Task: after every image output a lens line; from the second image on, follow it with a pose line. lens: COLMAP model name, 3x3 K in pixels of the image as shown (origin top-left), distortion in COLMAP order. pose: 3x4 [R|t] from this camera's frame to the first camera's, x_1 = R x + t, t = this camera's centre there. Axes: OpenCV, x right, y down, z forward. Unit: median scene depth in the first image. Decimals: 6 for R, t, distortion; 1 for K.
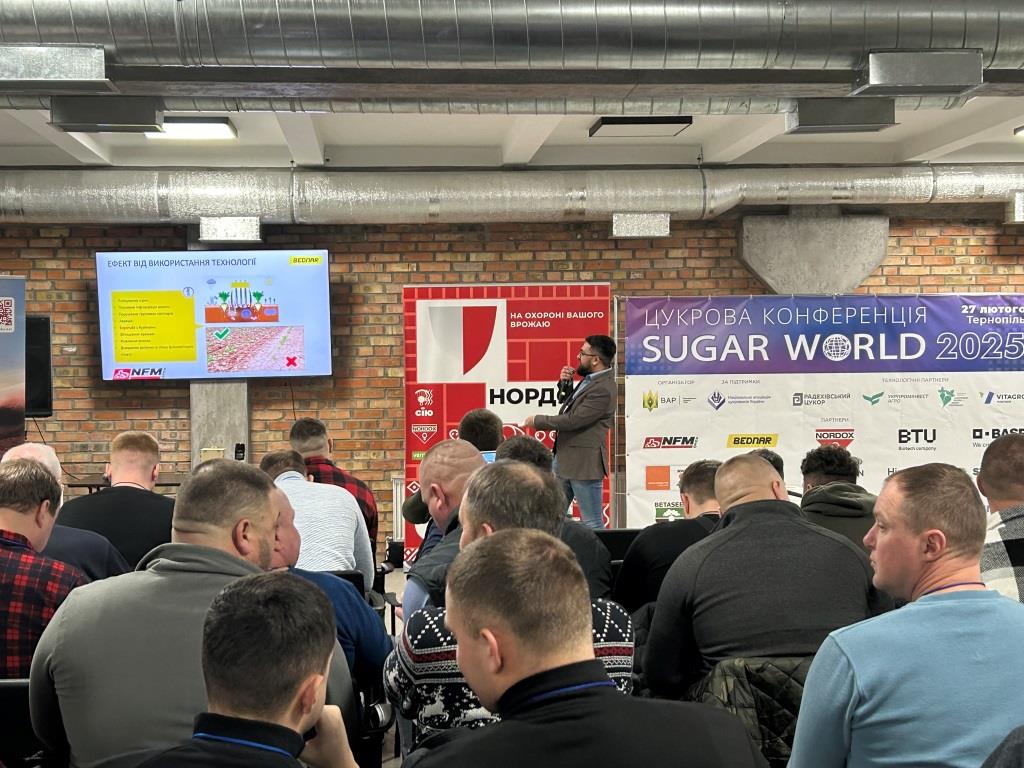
lens RADIAL K [[1594.9, 0, 511.5], [0, 1594.9, 394.9], [0, 0, 1]] dist [0.145510, 0.000000]
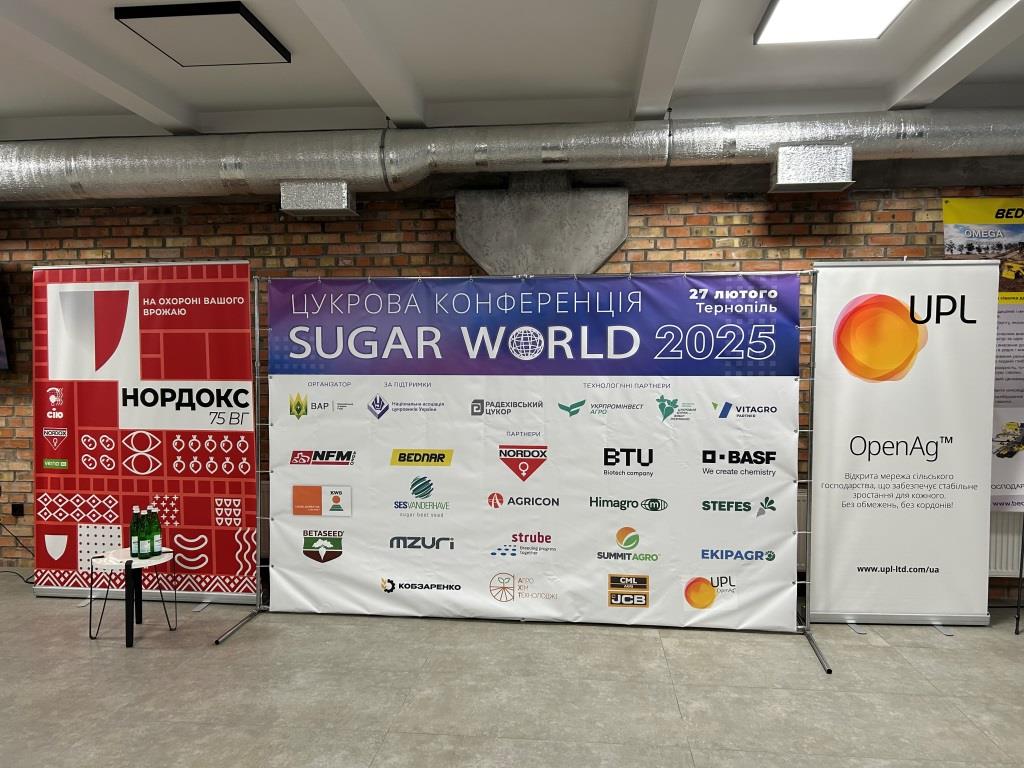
lens RADIAL K [[786.8, 0, 512.3], [0, 786.8, 381.8], [0, 0, 1]] dist [0.071767, -0.052820]
pose [[0.982412, 0.015041, -0.186117, 0.268233], [-0.013884, 0.999875, 0.007520, -0.013226], [0.186207, -0.004804, 0.982499, 0.616714]]
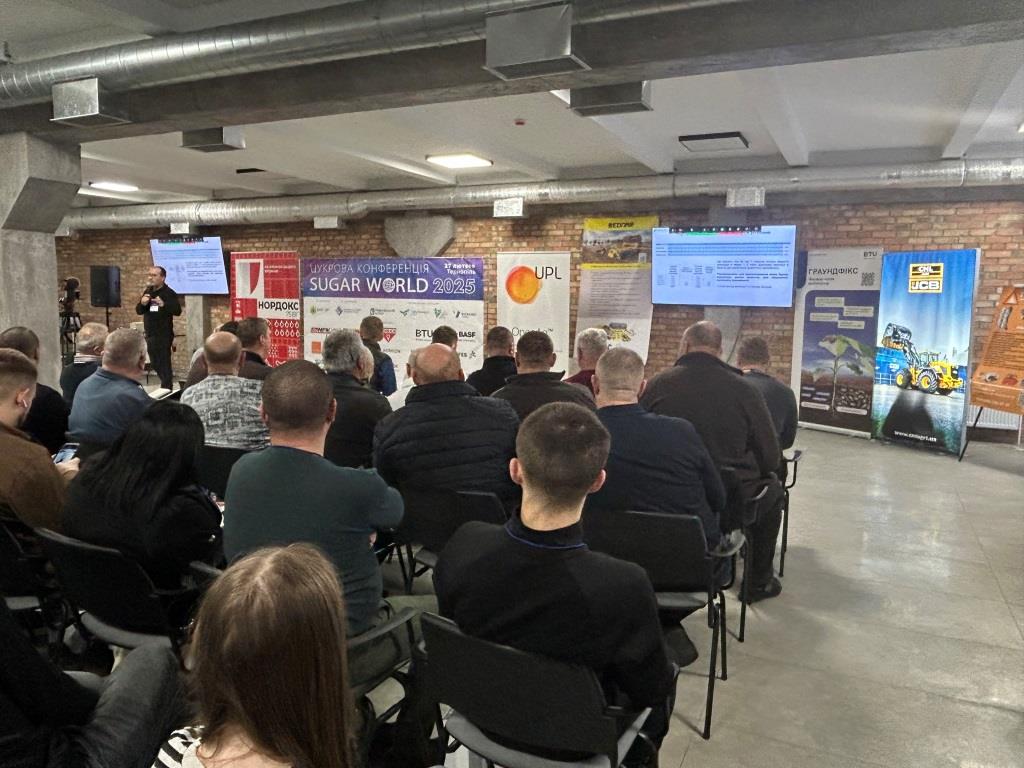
lens RADIAL K [[751.9, 0, 509.4], [0, 751.9, 378.2], [0, 0, 1]] dist [0.024360, -0.007417]
pose [[0.863453, 0.078920, -0.498217, 0.783600], [-0.035196, 0.994704, 0.096569, -0.010791], [0.503199, -0.065847, 0.861658, 0.289543]]
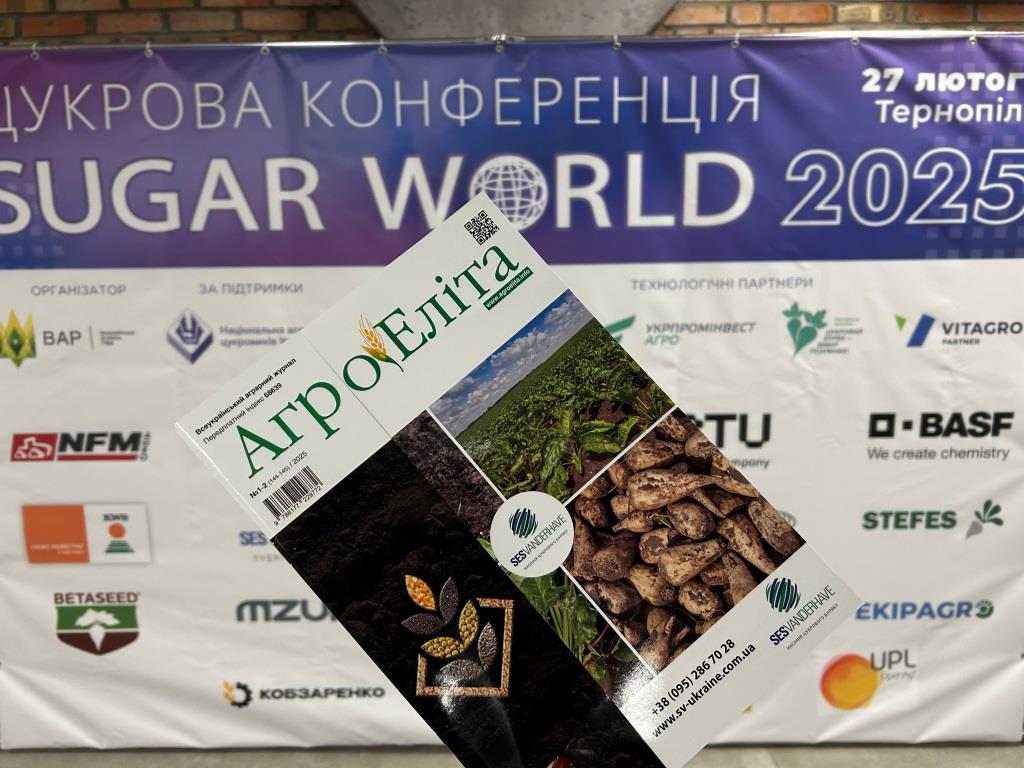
lens RADIAL K [[768.7, 0, 513.8], [0, 768.7, 389.5], [0, 0, 1]] dist [0.029772, -0.025345]
pose [[0.996896, 0.011194, -0.077929, 0.217806], [0.000326, 0.989244, 0.146273, -0.011081], [0.078728, -0.145844, 0.986170, 0.820414]]
